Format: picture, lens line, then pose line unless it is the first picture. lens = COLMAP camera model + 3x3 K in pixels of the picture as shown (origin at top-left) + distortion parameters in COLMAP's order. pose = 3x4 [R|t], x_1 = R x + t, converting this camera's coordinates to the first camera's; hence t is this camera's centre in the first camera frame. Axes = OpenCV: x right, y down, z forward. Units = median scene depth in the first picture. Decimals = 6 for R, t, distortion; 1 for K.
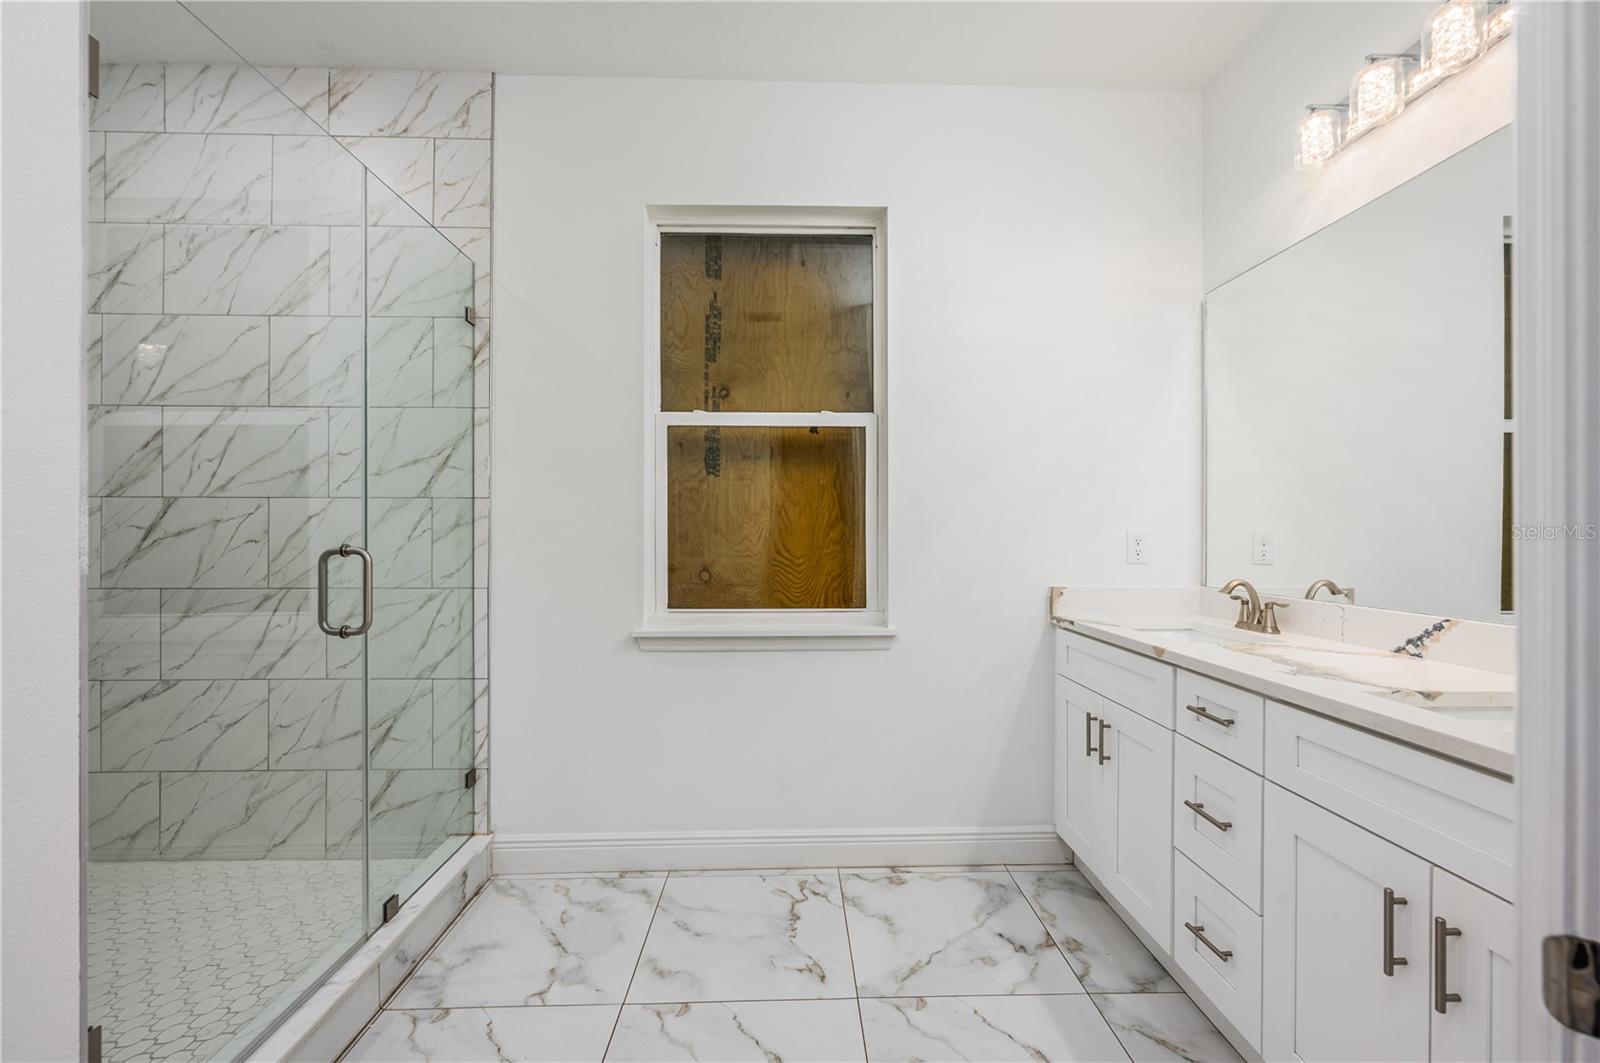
lens RADIAL K [[644.4, 0, 797.7], [0, 644.4, 531.1], [0, 0, 1]] dist [-0.001236, 0.000615]
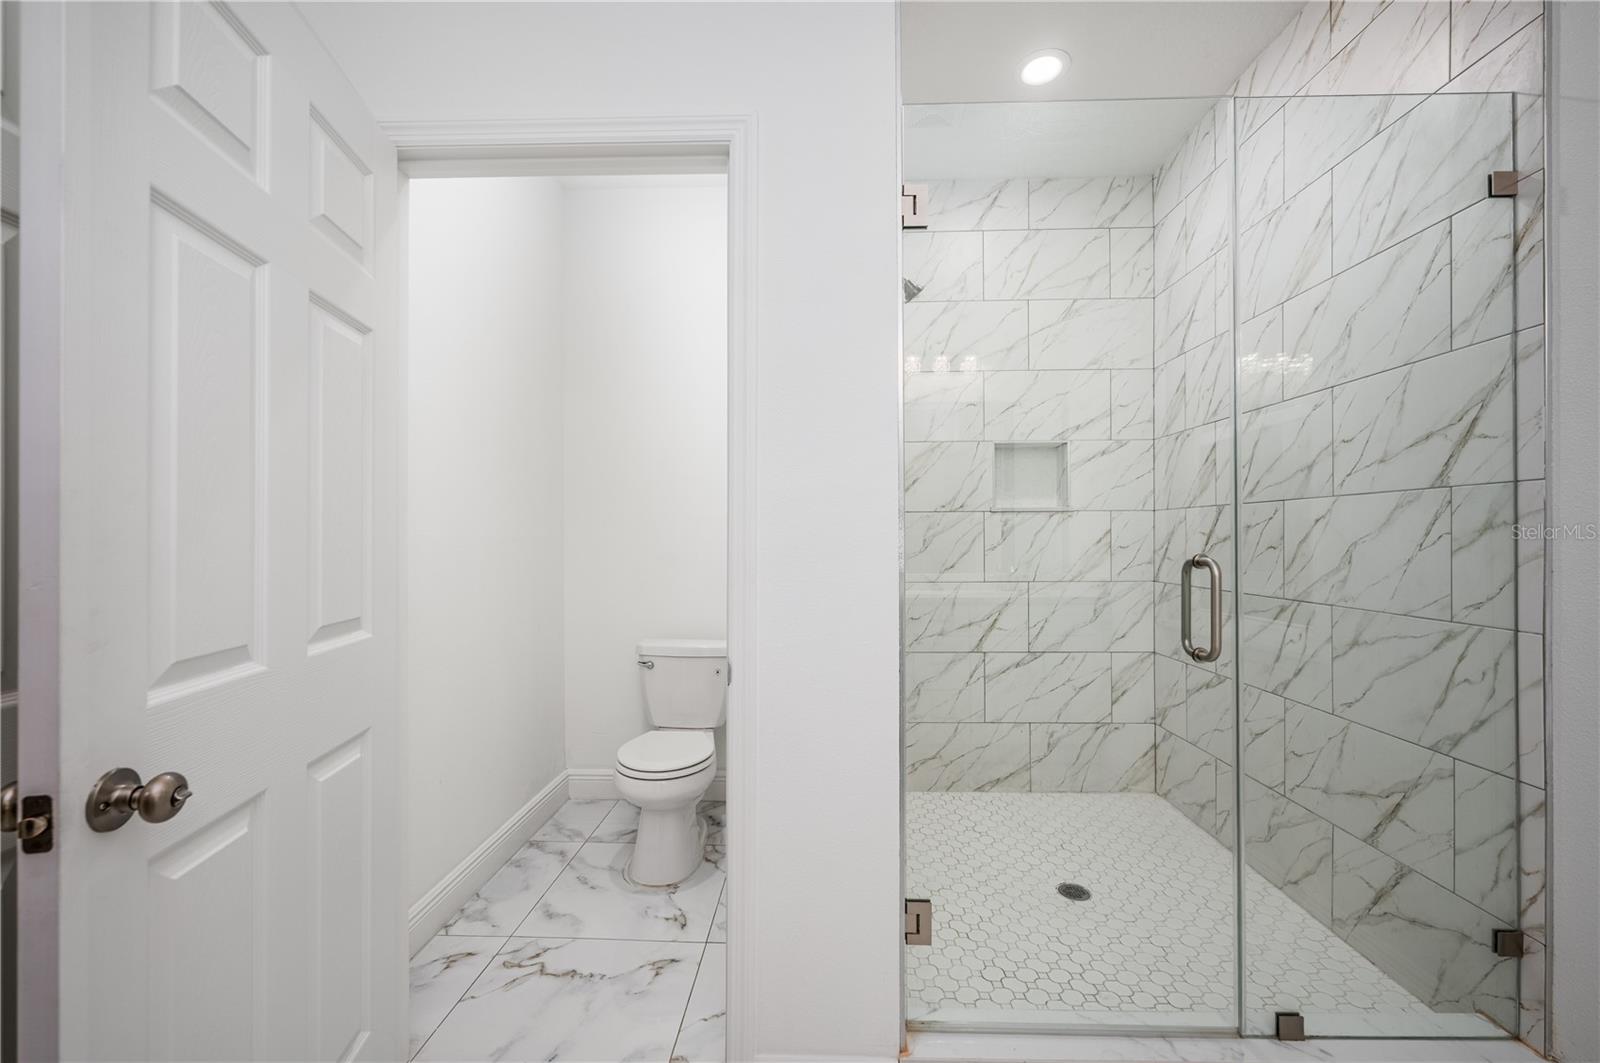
lens RADIAL K [[644.4, 0, 803.9], [0, 644.4, 534.9], [0, 0, 1]] dist [-0.001236, 0.000615]
pose [[-0.055803, -0.004093, -0.998433, 0.137452], [0.011009, 0.999928, -0.004714, -0.005737], [0.998381, -0.011254, -0.055754, 0.367157]]
